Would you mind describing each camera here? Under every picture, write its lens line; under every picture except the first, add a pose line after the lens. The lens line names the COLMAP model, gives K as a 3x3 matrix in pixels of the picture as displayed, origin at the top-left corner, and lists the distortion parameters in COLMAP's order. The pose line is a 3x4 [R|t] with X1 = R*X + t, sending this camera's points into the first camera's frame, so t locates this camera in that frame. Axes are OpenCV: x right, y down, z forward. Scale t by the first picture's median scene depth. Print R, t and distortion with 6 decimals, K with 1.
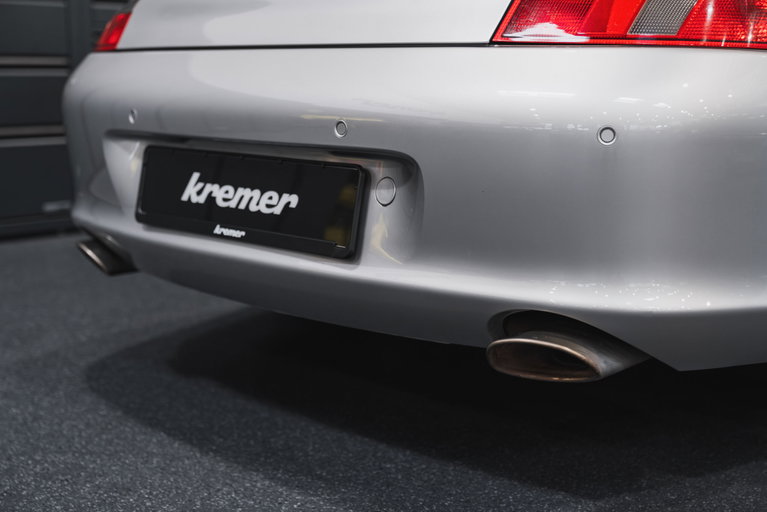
lens RADIAL K [[1092.9, 0, 388.9], [0, 1092.9, 254.3], [0, 0, 1]] dist [0.003645, 0.000000]
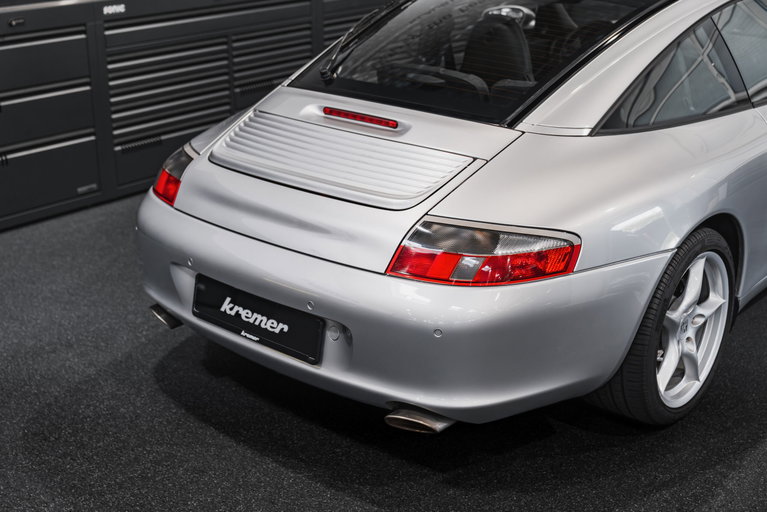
lens RADIAL K [[1092.9, 0, 380.1], [0, 1092.9, 259.5], [0, 0, 1]] dist [0.003645, 0.000000]
pose [[0.999223, -0.016081, 0.035991, 0.009999], [0.008937, 0.981649, 0.190487, -0.487322], [-0.038394, -0.190017, 0.981030, -0.785531]]
